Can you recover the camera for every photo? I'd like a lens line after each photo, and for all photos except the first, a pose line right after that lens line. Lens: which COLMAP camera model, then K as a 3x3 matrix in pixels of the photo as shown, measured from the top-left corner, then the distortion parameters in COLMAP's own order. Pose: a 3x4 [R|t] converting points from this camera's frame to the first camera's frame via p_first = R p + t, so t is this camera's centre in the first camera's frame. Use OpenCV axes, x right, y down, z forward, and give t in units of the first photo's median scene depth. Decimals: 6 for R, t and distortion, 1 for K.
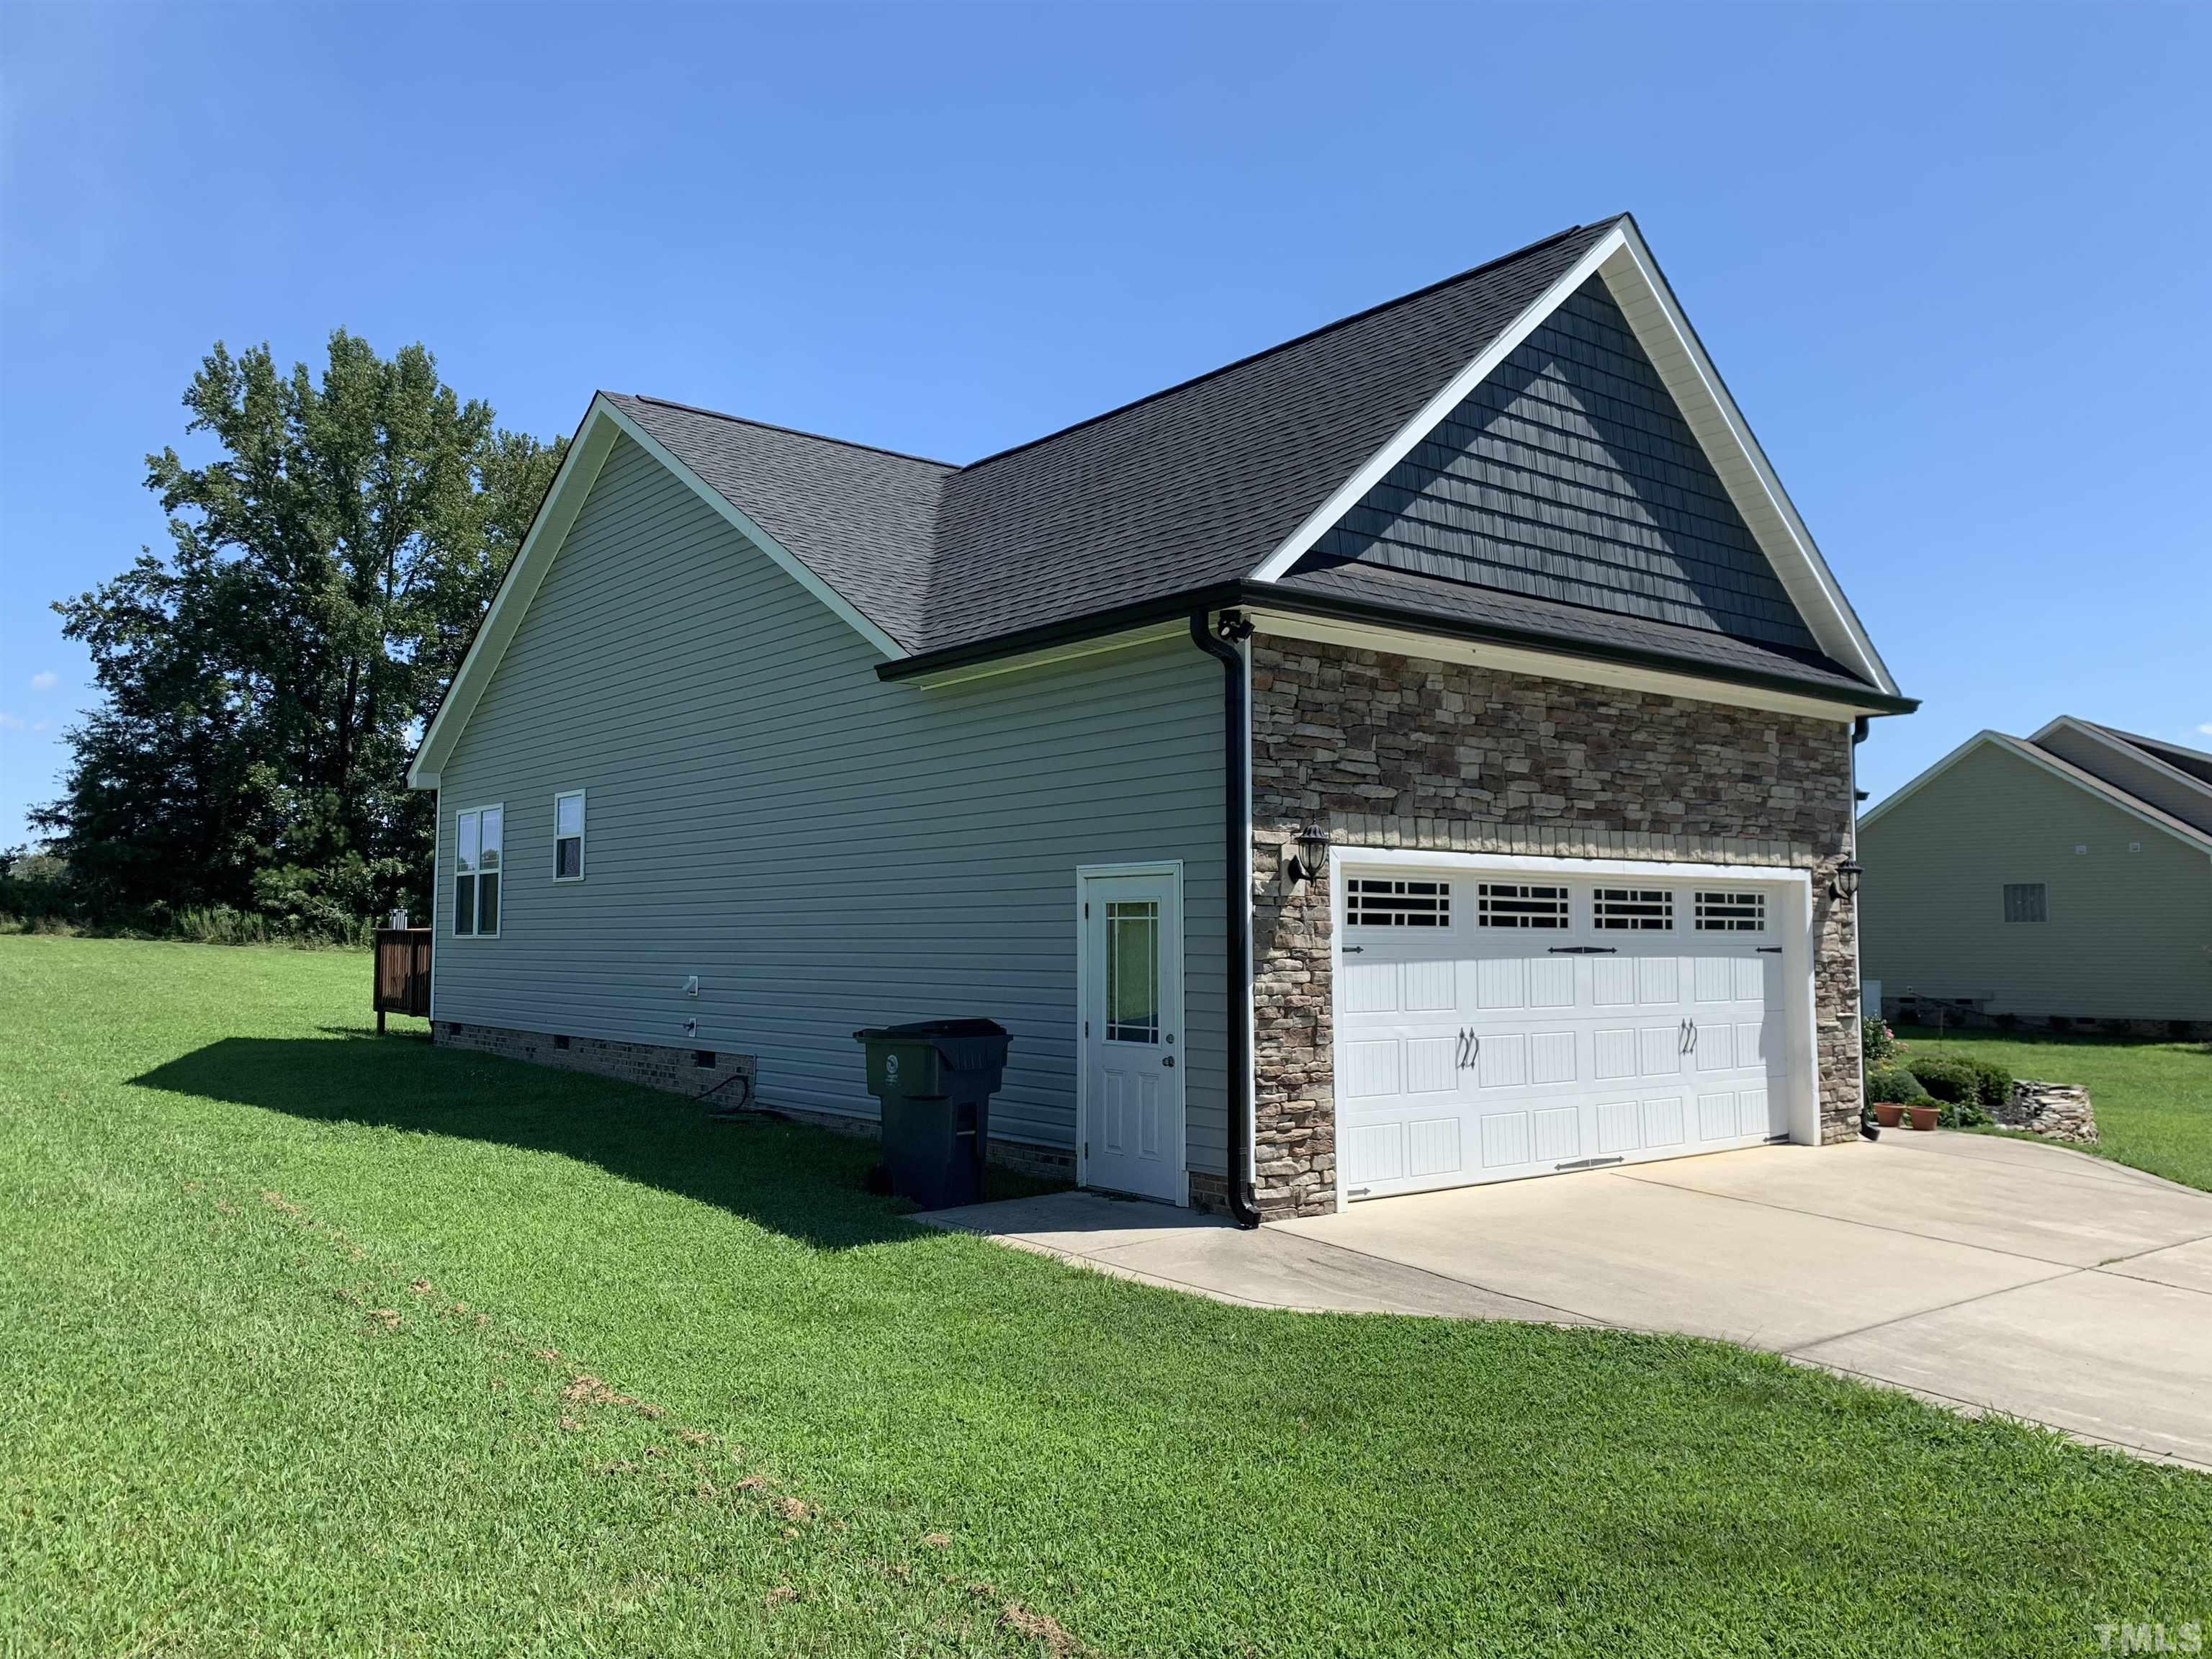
lens RADIAL K [[1687.8, 0, 1094.8], [0, 1687.8, 808.3], [0, 0, 1]] dist [0.072878, -0.109404]
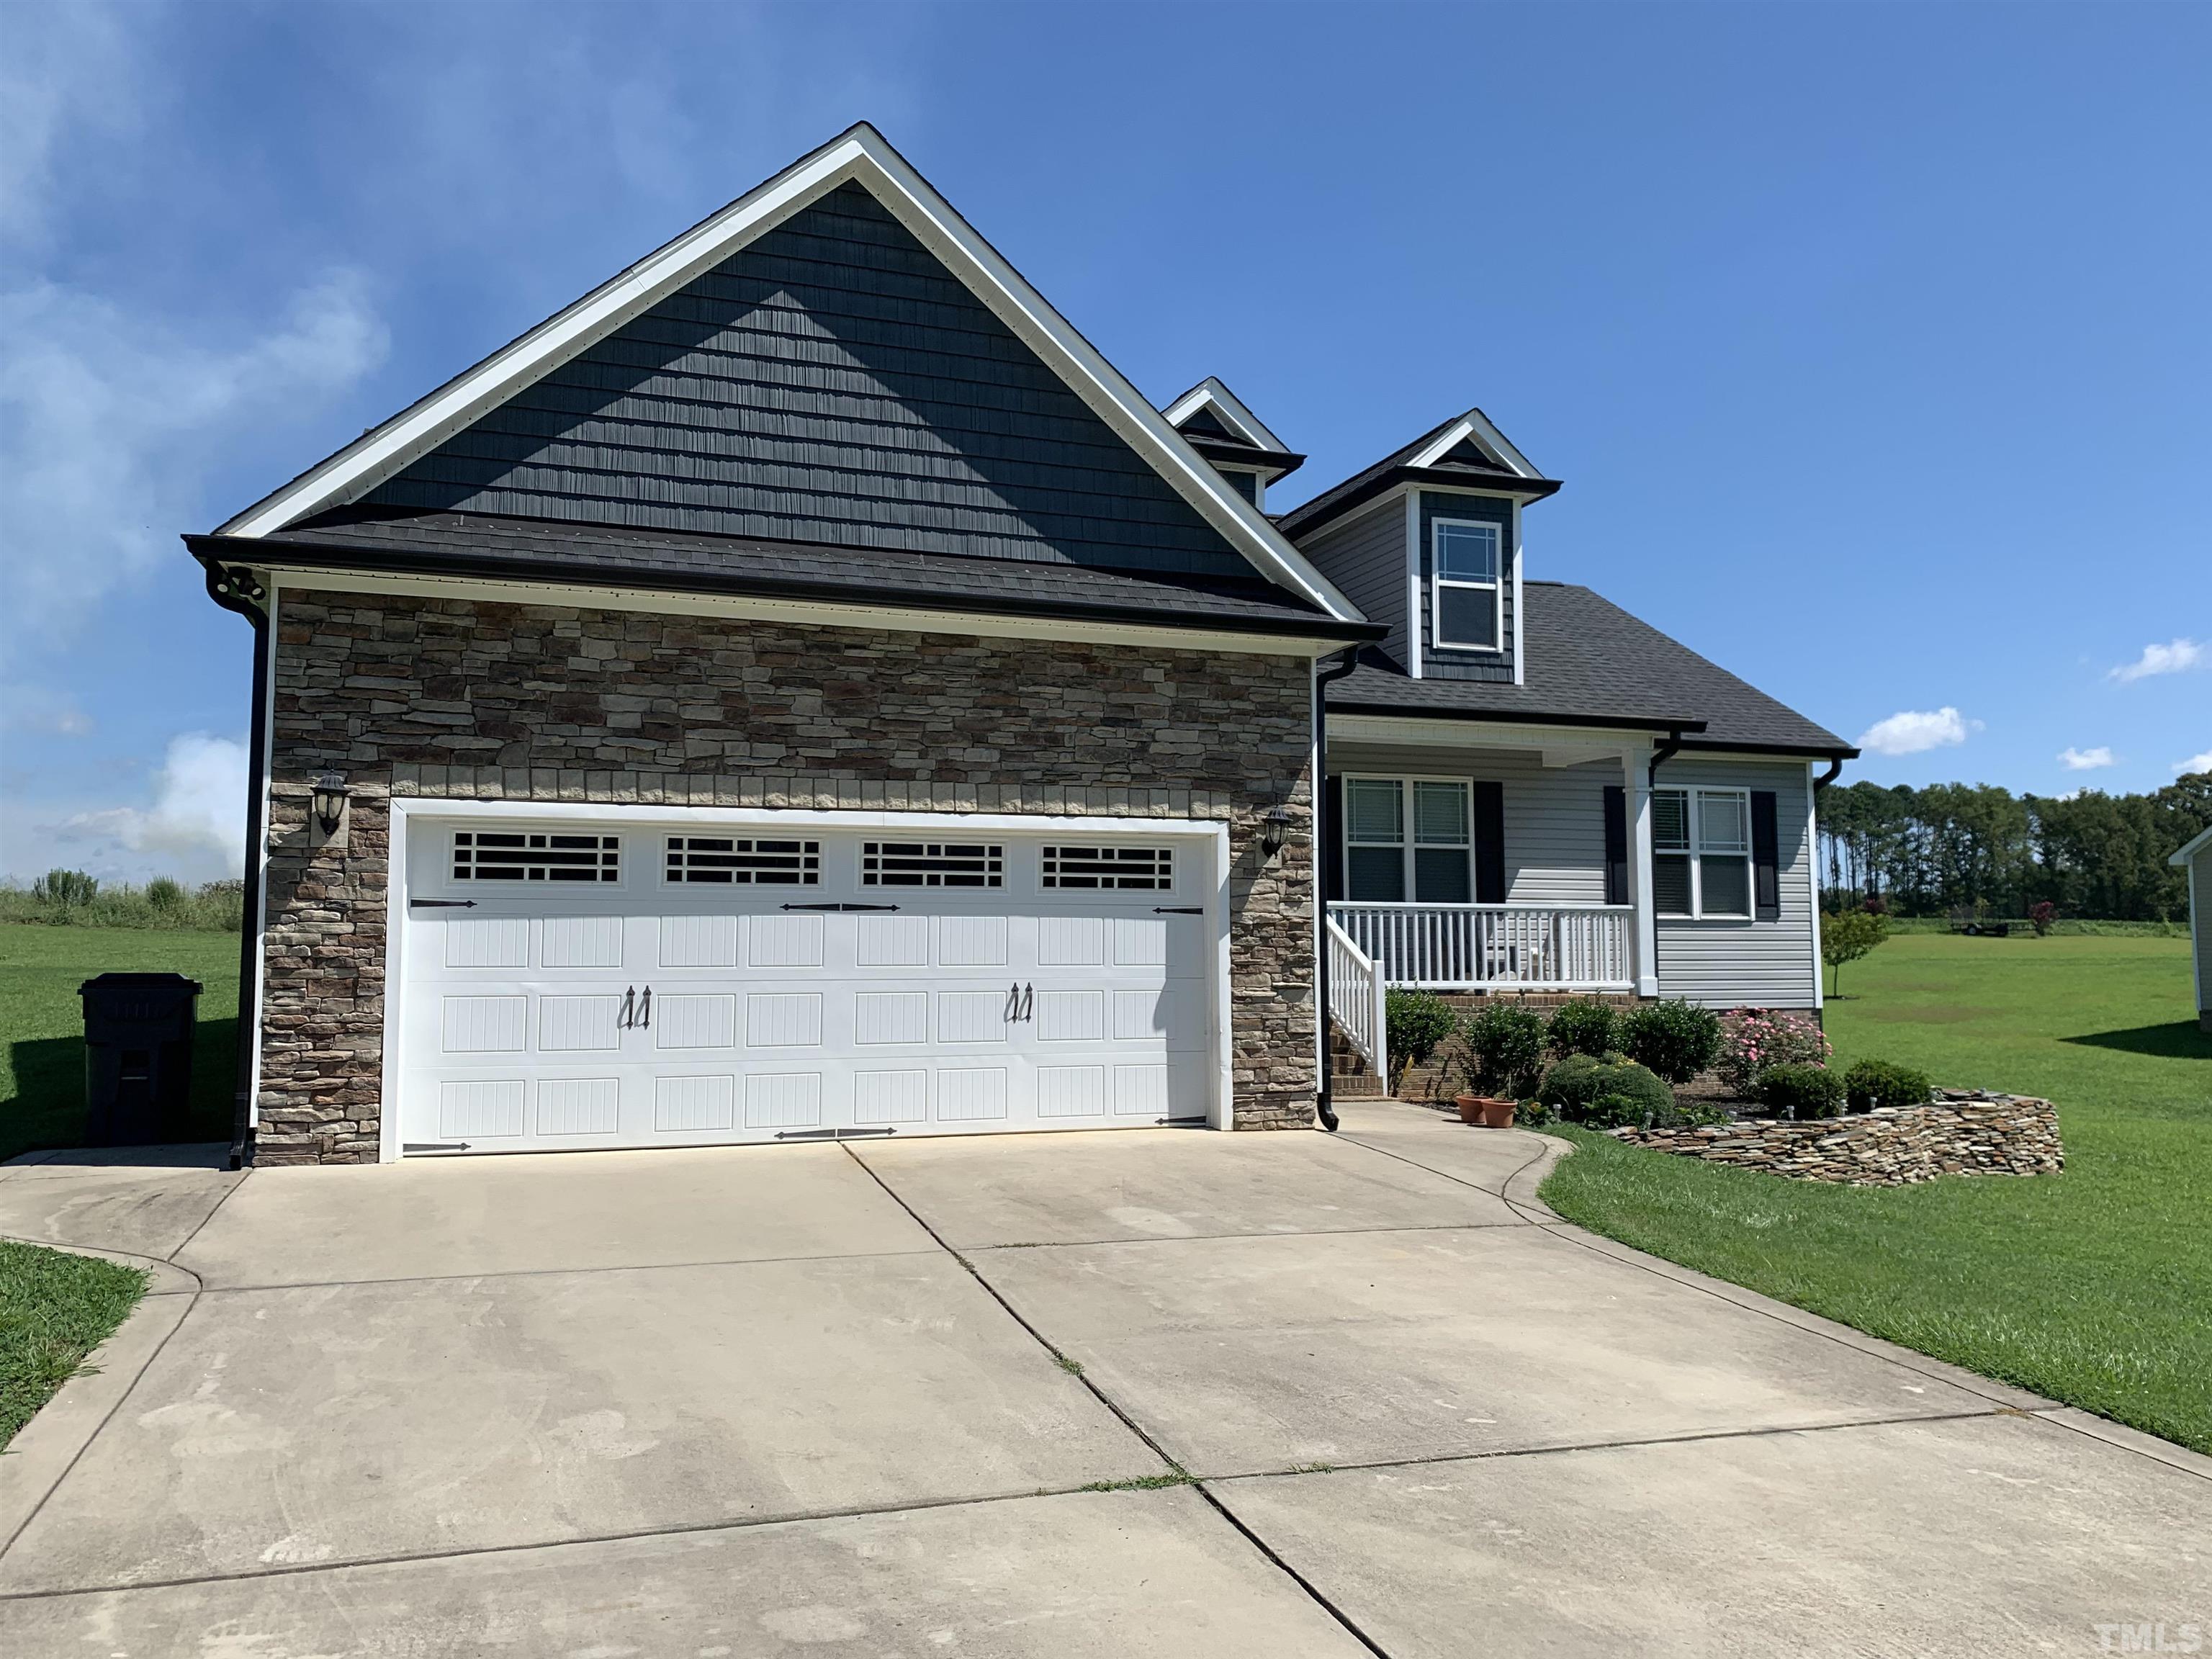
lens RADIAL K [[1687.8, 0, 1119.4], [0, 1687.8, 813.3], [0, 0, 1]] dist [0.072878, -0.109404]
pose [[0.945414, -0.028955, -0.324584, 0.721432], [0.025773, 0.999568, -0.014100, 0.047040], [0.324852, 0.004965, 0.945752, 0.155562]]
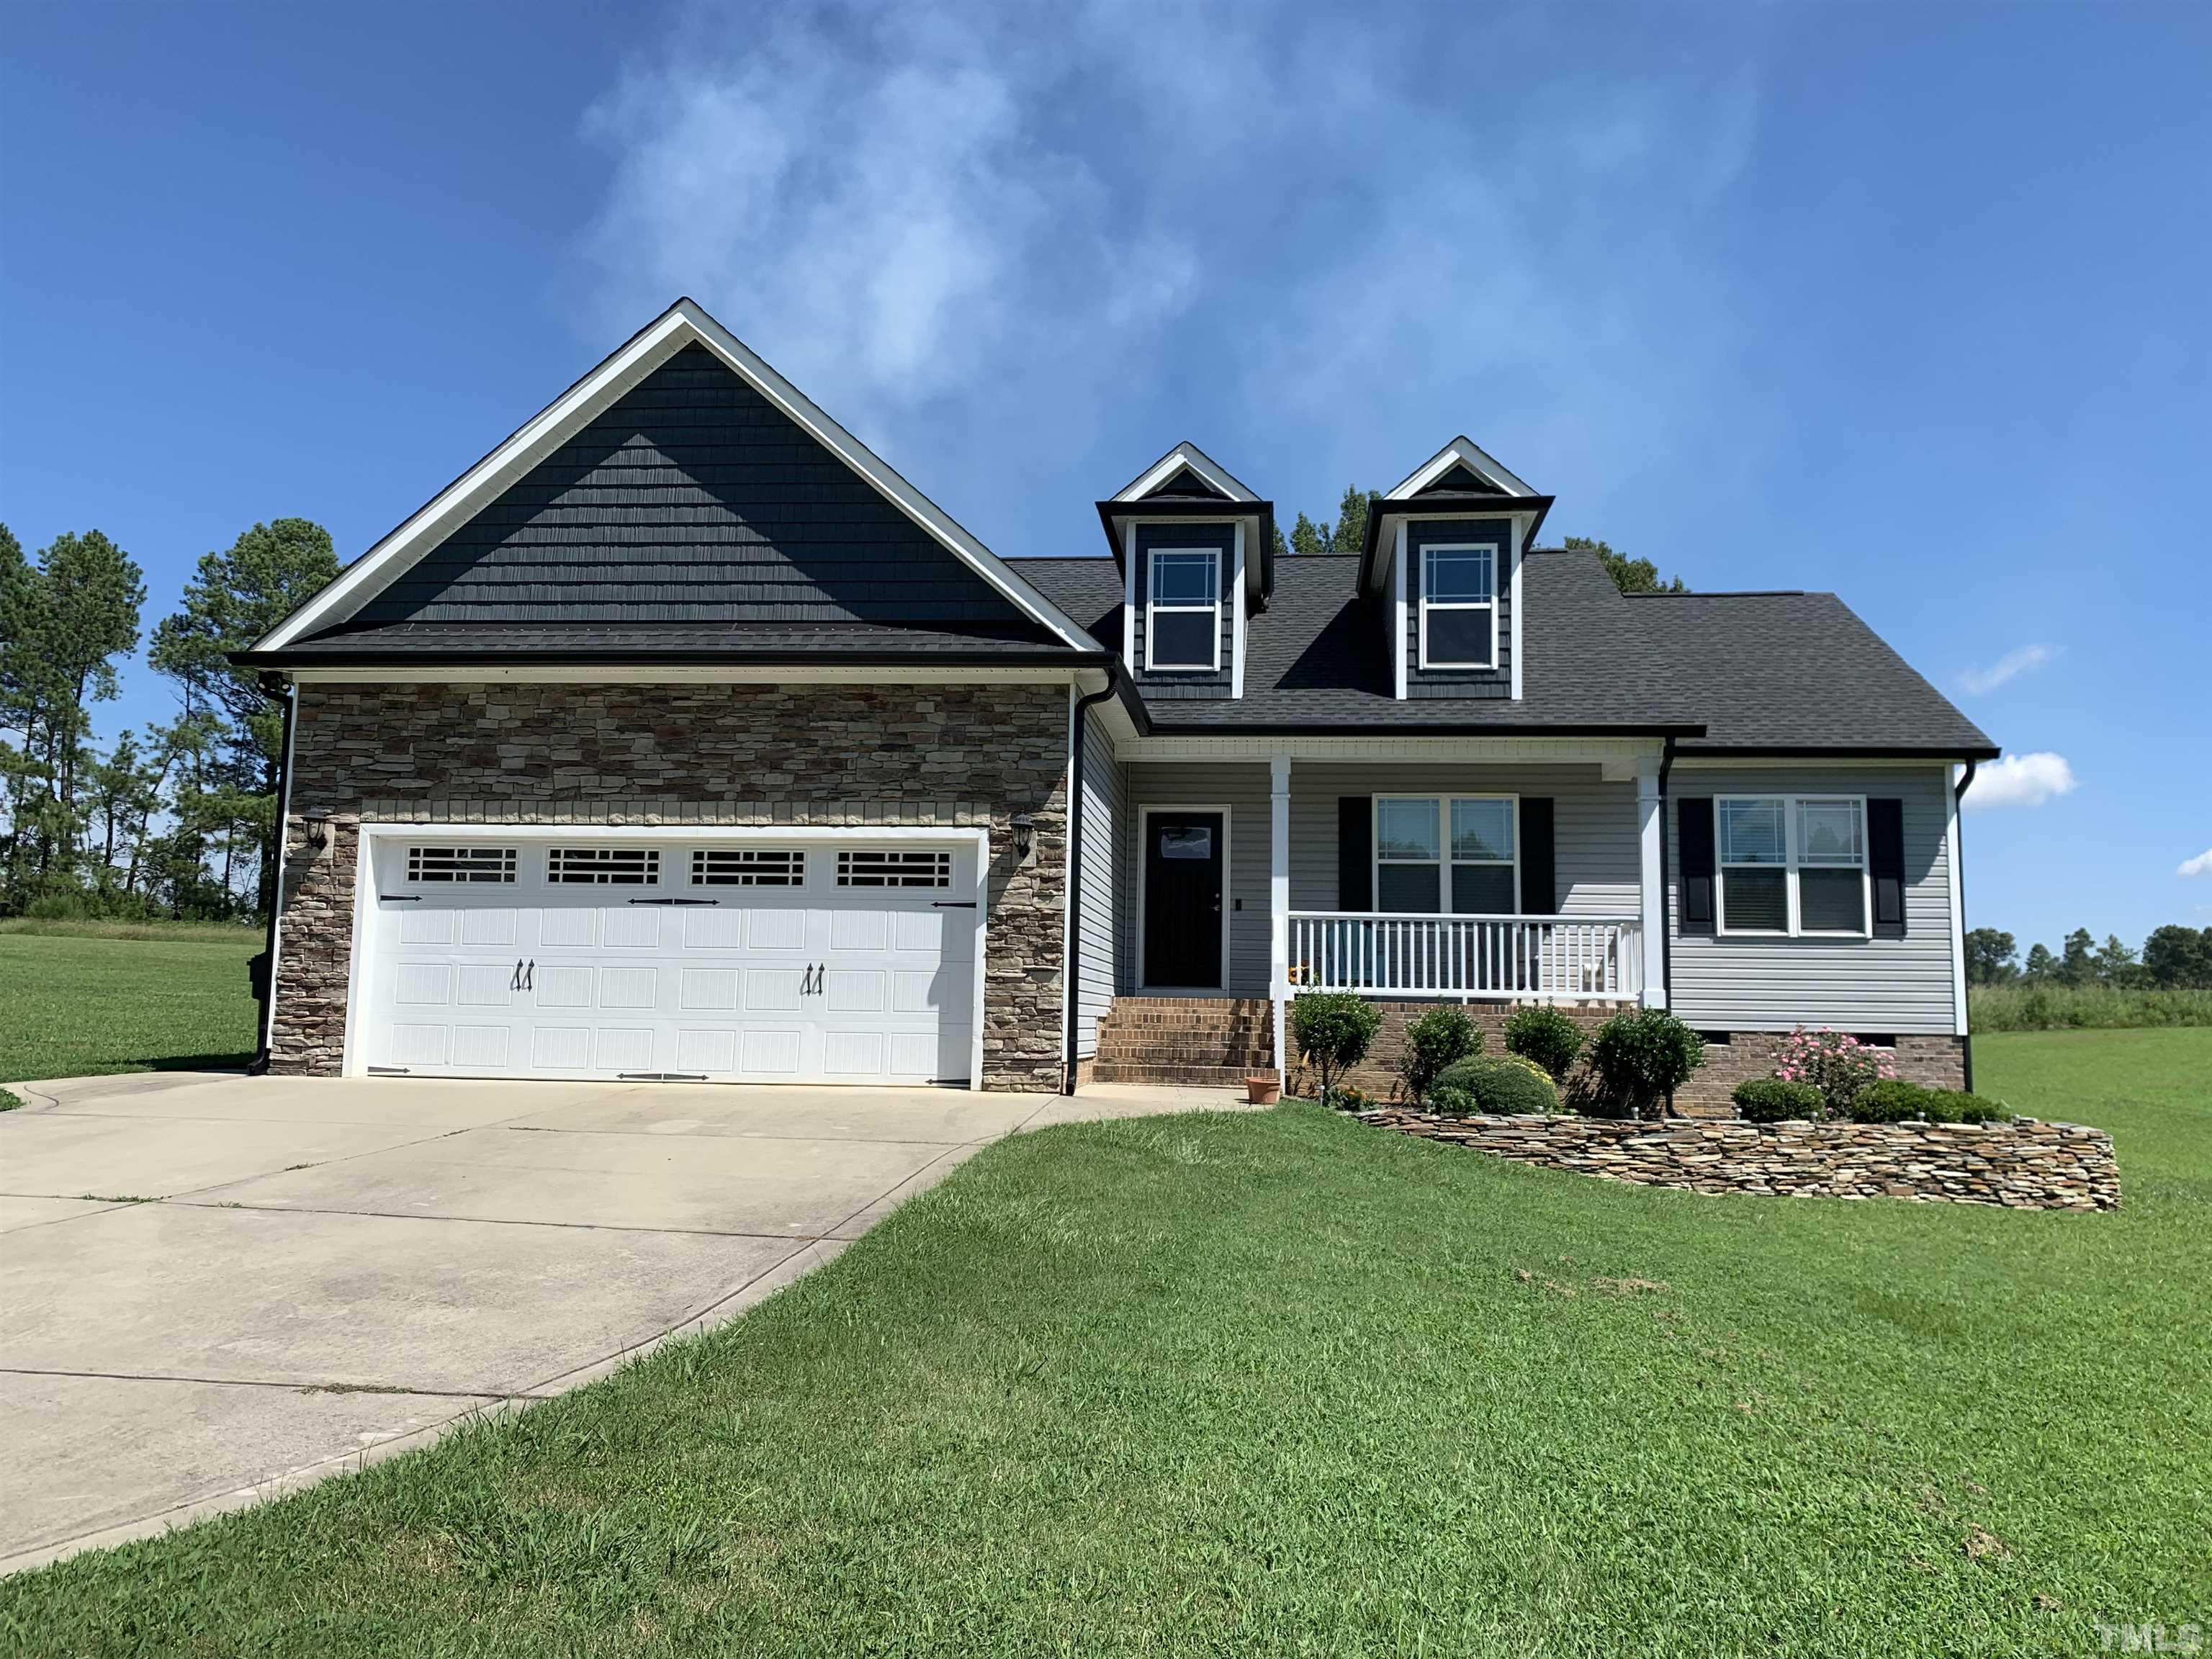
lens RADIAL K [[1687.8, 0, 1125.0], [0, 1687.8, 817.0], [0, 0, 1]] dist [0.072878, -0.109404]
pose [[0.718083, -0.072225, -0.692200, 1.325996], [0.034334, 0.997066, -0.068418, 0.114075], [0.695110, 0.025364, 0.718456, 0.341764]]
